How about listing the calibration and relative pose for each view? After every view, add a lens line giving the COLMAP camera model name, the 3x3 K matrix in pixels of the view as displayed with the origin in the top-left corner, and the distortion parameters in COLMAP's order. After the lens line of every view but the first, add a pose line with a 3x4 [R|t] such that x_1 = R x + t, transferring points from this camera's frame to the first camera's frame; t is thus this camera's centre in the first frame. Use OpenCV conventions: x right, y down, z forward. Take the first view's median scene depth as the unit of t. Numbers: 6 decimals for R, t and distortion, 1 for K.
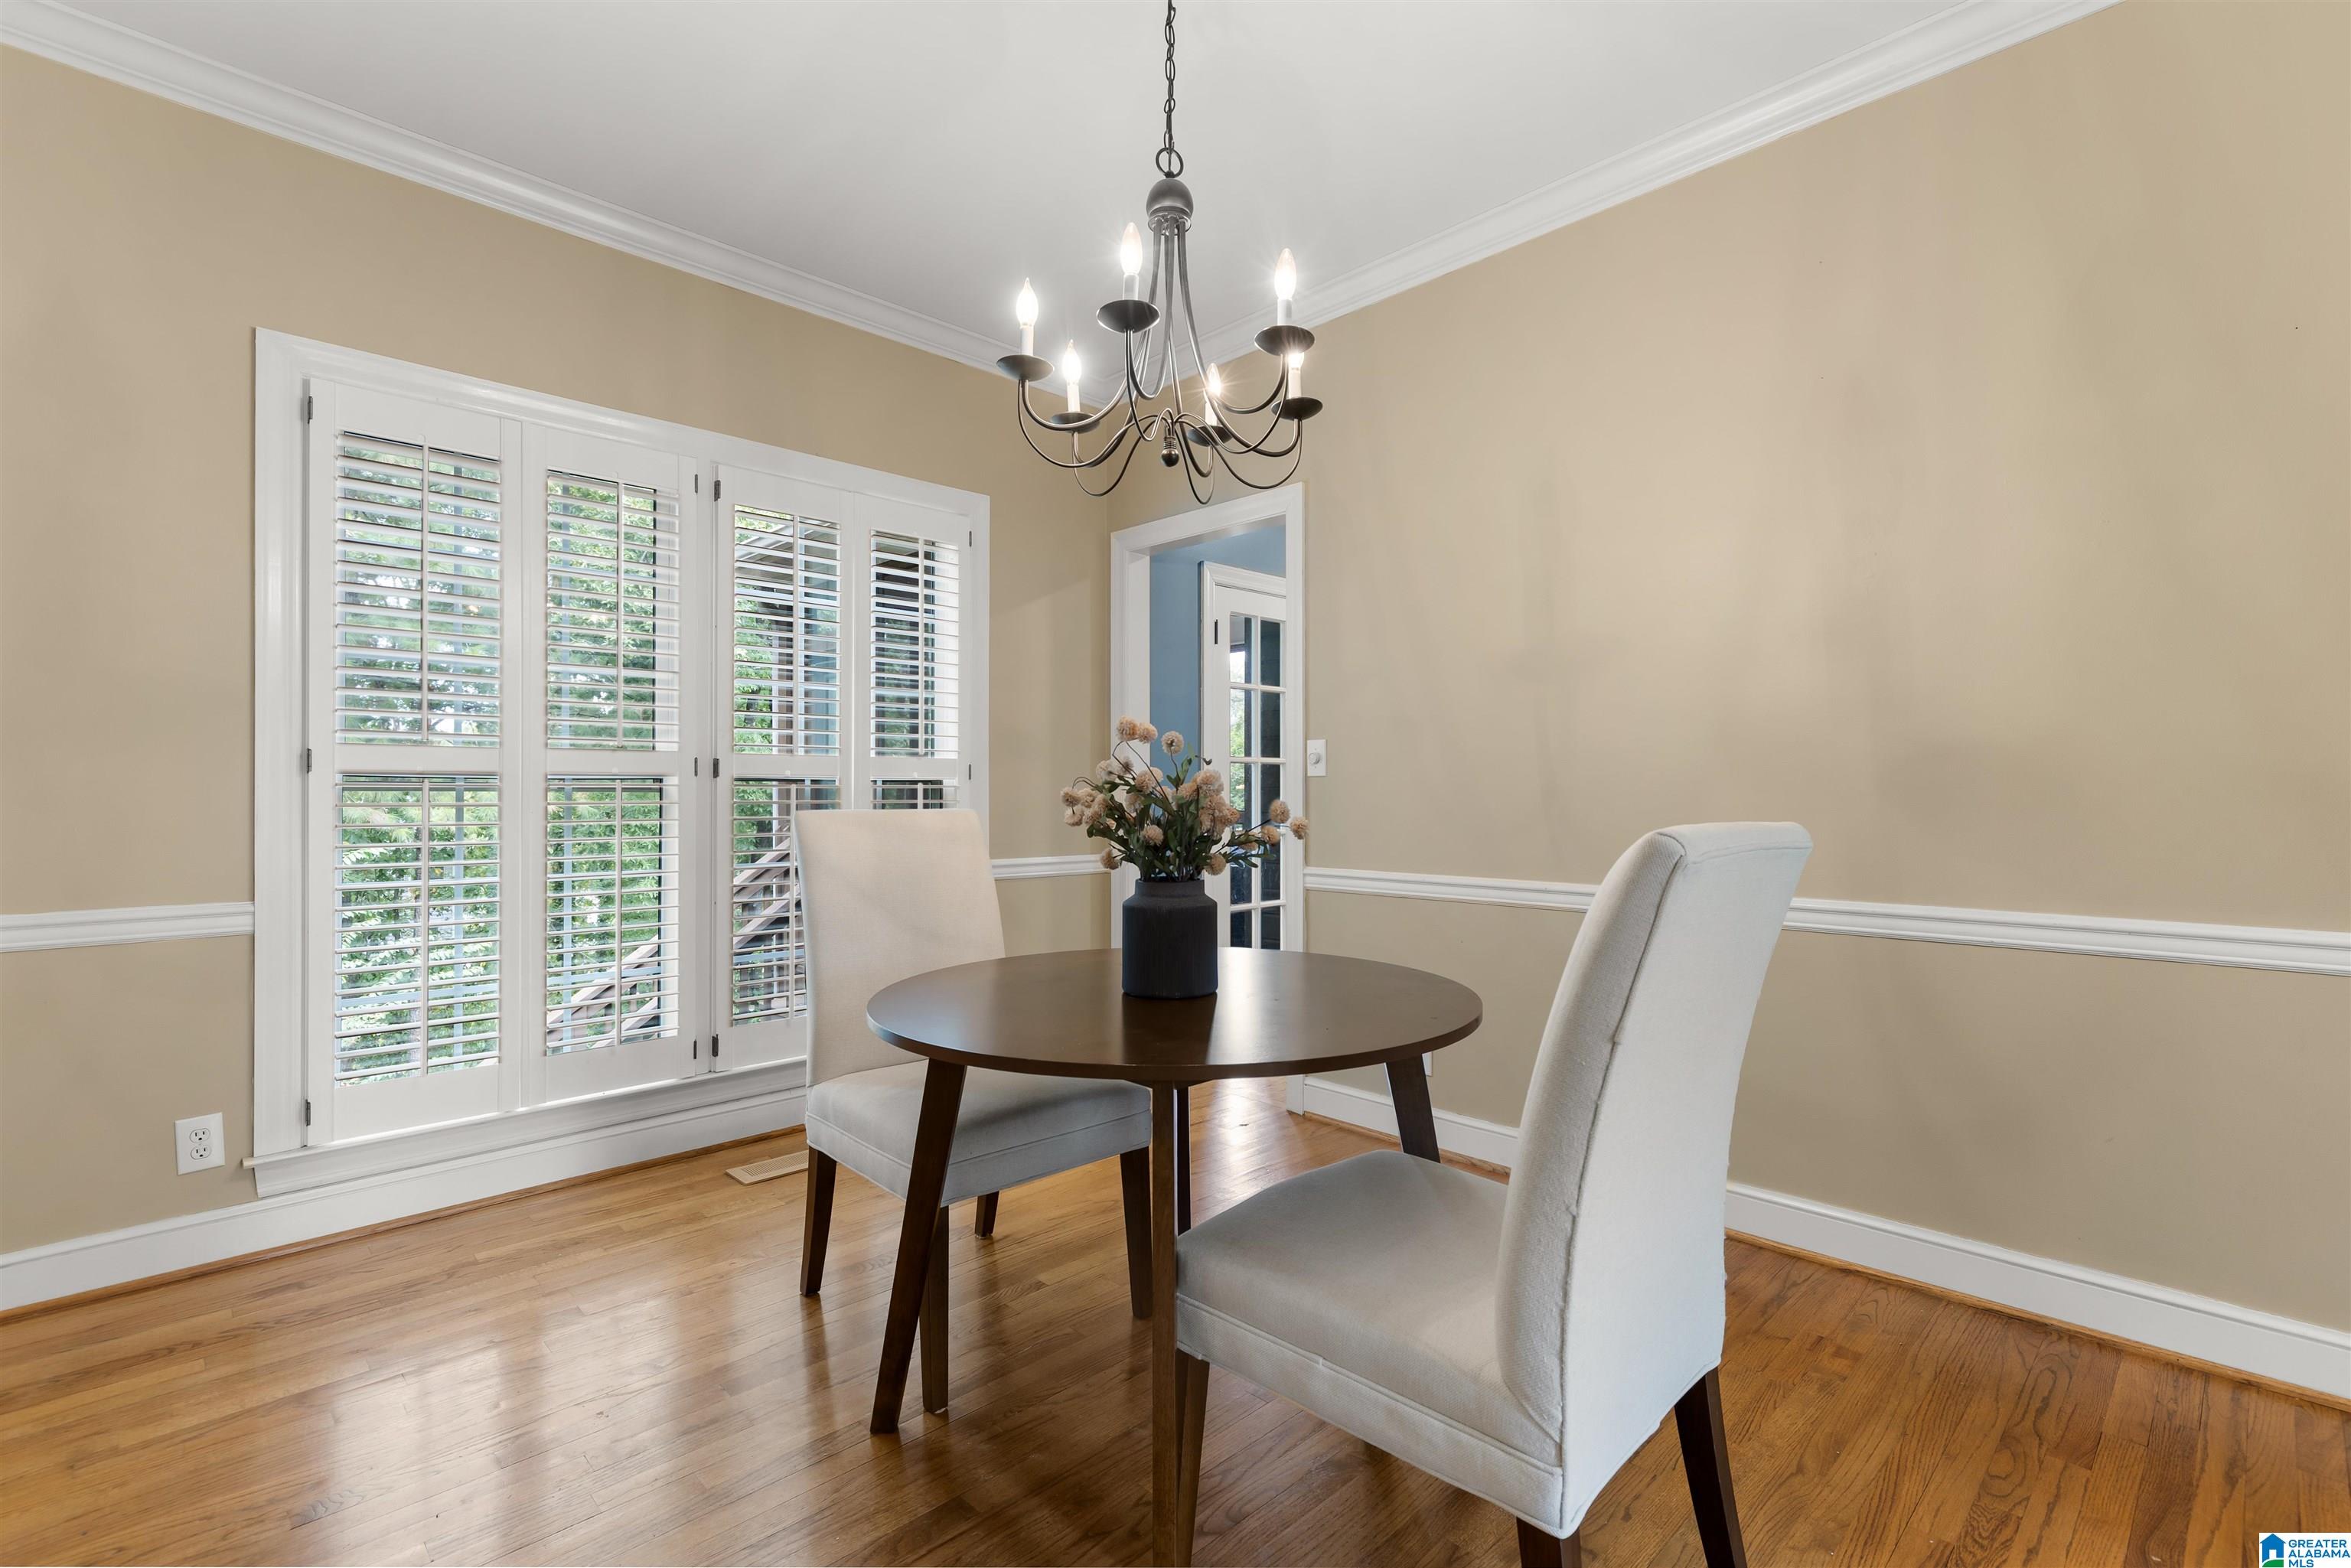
lens RADIAL K [[1071.0, 0, 1181.8], [0, 1071.0, 785.3], [0, 0, 1]] dist [0.011503, -0.001042]
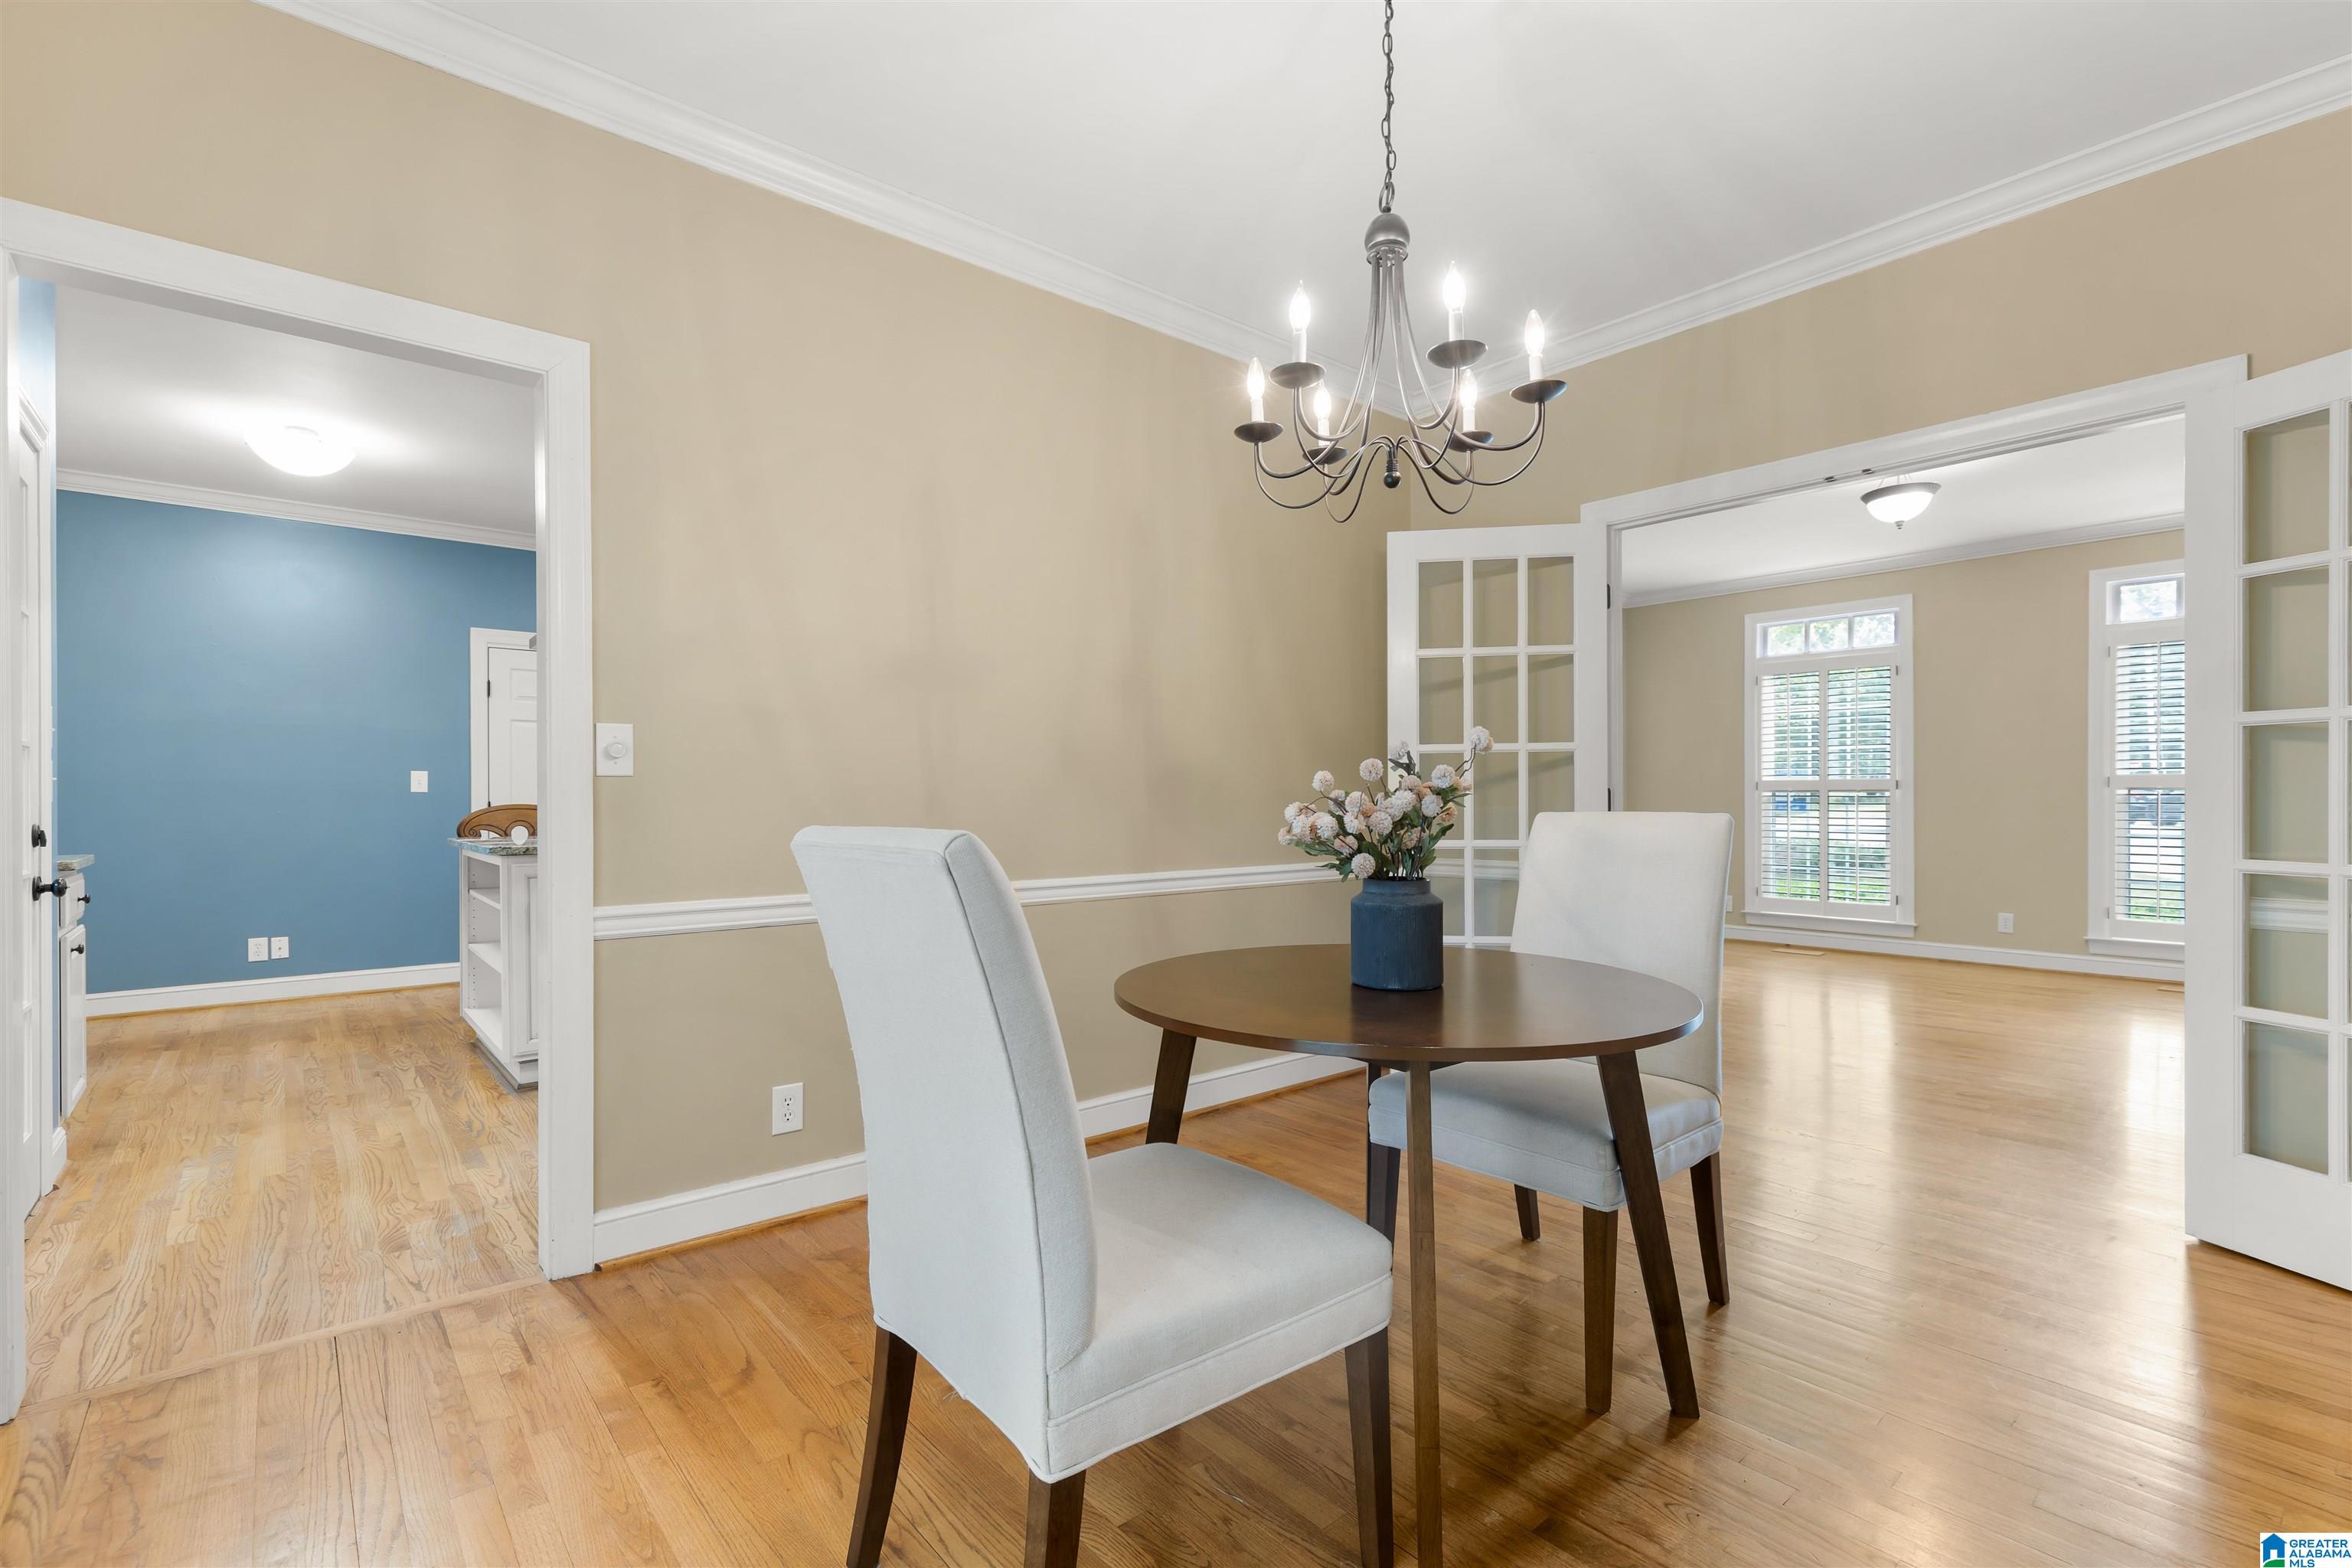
lens RADIAL K [[1071.4, 0, 1178.2], [0, 1071.4, 793.4], [0, 0, 1]] dist [0.011503, -0.001042]
pose [[0.057986, 0.008534, 0.998281, -0.572750], [-0.004083, 0.999957, -0.008311, 0.007607], [-0.998309, -0.003594, 0.058018, 0.610496]]
